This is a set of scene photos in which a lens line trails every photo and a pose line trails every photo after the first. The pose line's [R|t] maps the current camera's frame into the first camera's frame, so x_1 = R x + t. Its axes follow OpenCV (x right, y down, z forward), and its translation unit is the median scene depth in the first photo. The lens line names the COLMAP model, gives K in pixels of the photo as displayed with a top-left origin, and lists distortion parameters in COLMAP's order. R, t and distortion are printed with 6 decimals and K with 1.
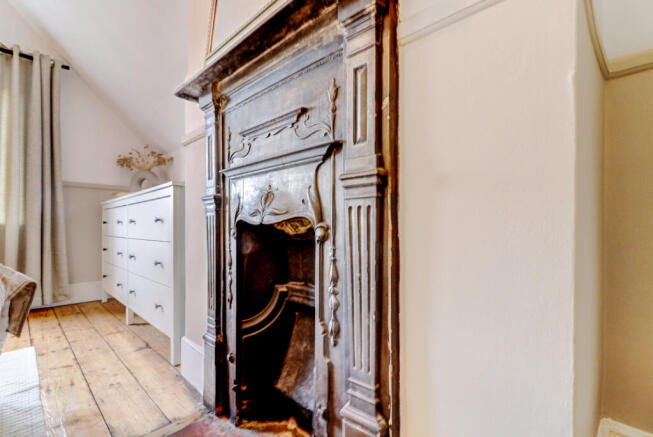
lens RADIAL K [[315.5, 0, 328.8], [0, 315.5, 219.3], [0, 0, 1]] dist [0.002176, -0.000027]
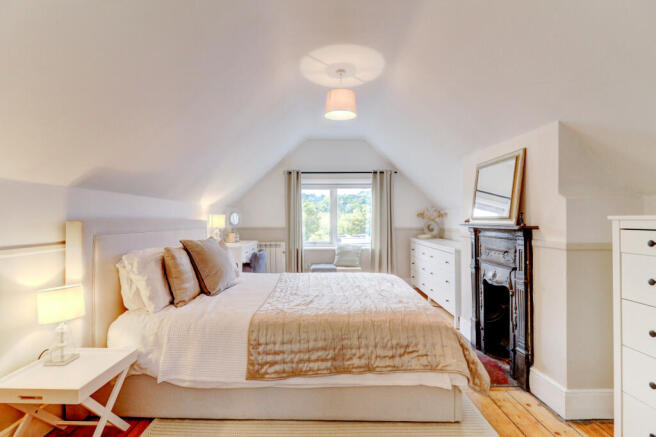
lens RADIAL K [[316.9, 0, 330.3], [0, 316.9, 219.3], [0, 0, 1]] dist [0.002176, -0.000027]
pose [[0.728149, 0.005754, -0.685395, 0.730796], [0.023362, 0.999175, 0.033208, -0.743188], [0.685021, -0.040192, 0.727414, -2.219842]]
